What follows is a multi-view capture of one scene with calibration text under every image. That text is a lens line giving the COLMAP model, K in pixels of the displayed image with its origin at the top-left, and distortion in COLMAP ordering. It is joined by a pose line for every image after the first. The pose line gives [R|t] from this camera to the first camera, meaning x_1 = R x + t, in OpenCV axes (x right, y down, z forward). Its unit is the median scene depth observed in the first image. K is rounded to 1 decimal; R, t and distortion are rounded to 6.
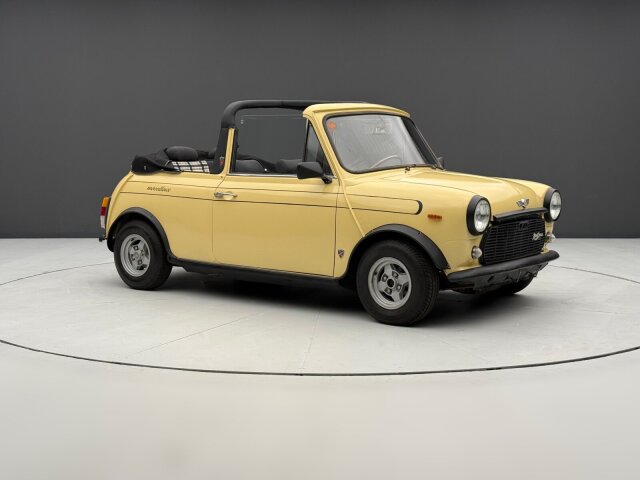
lens RADIAL K [[906.7, 0, 321.8], [0, 906.7, 242.4], [0, 0, 1]] dist [0.086052, 0.000000]
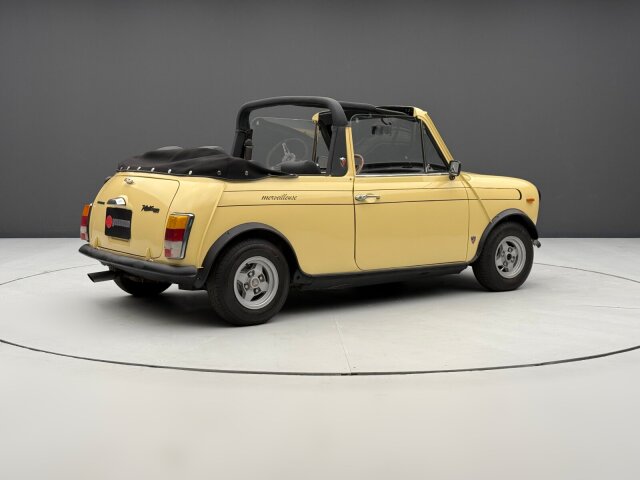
lens RADIAL K [[906.7, 0, 320.4], [0, 906.7, 238.1], [0, 0, 1]] dist [0.086052, 0.000000]
pose [[0.283507, -0.095453, 0.954208, -1.041766], [0.100546, 0.992508, 0.069411, -0.081864], [-0.953684, 0.076263, 0.290981, 0.783391]]
